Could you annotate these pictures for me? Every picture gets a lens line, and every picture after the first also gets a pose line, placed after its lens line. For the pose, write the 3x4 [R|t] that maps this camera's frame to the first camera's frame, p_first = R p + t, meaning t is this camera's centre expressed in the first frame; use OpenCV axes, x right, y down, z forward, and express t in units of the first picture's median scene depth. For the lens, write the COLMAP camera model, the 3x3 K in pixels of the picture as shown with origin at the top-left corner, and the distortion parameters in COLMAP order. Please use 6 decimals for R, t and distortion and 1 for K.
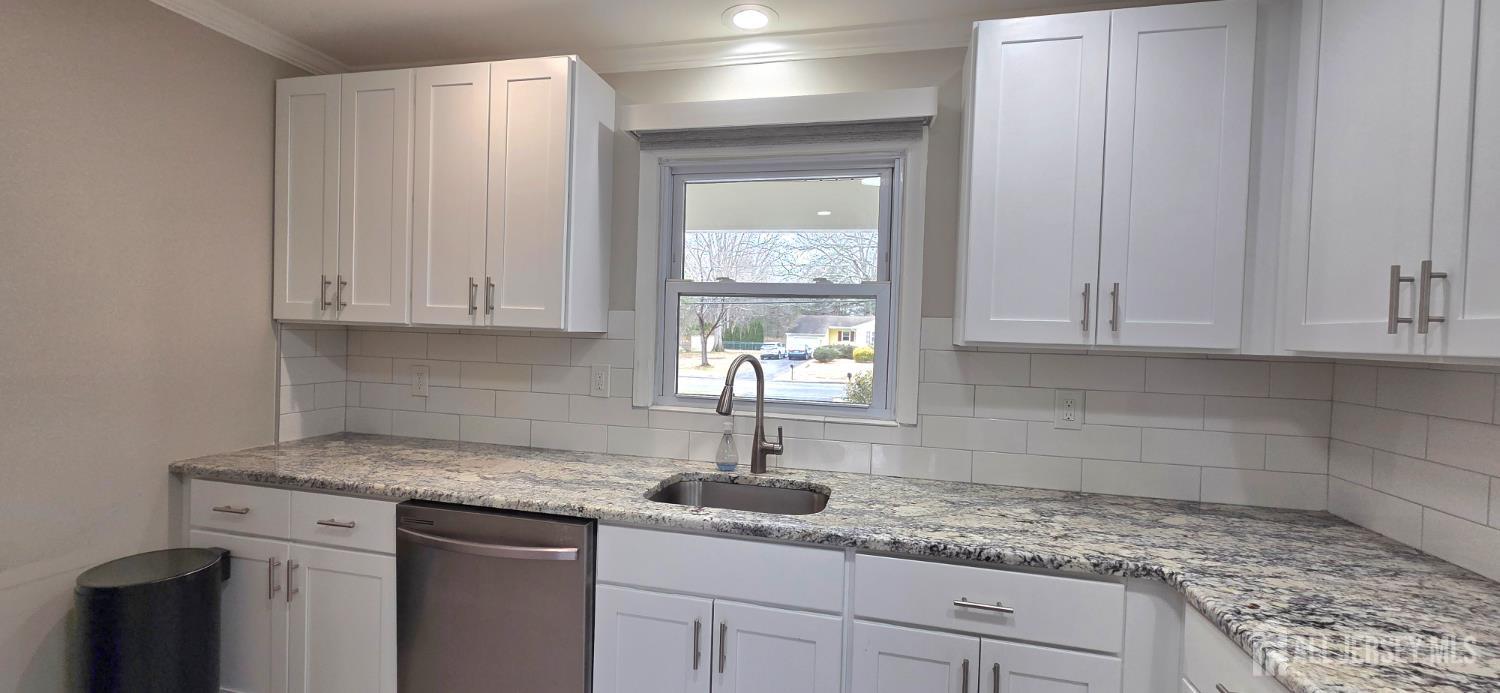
lens RADIAL K [[613.0, 0, 746.5], [0, 613.0, 343.7], [0, 0, 1]] dist [0.009977, -0.002982]
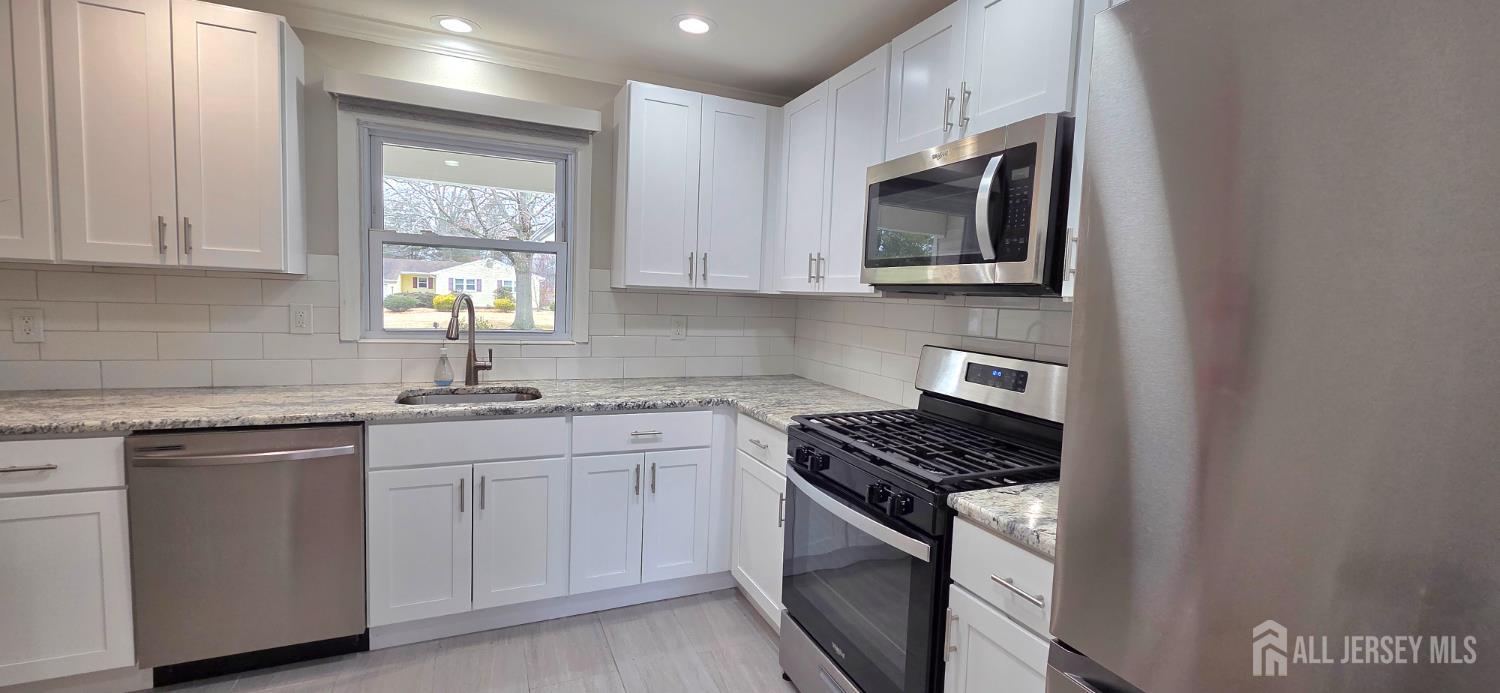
lens RADIAL K [[613.0, 0, 746.5], [0, 613.0, 343.7], [0, 0, 1]] dist [0.009977, -0.002982]
pose [[0.795051, -0.047434, 0.604685, -0.320412], [-0.003639, 0.996546, 0.082958, 0.012459], [-0.606532, -0.068156, 0.792132, -0.406648]]
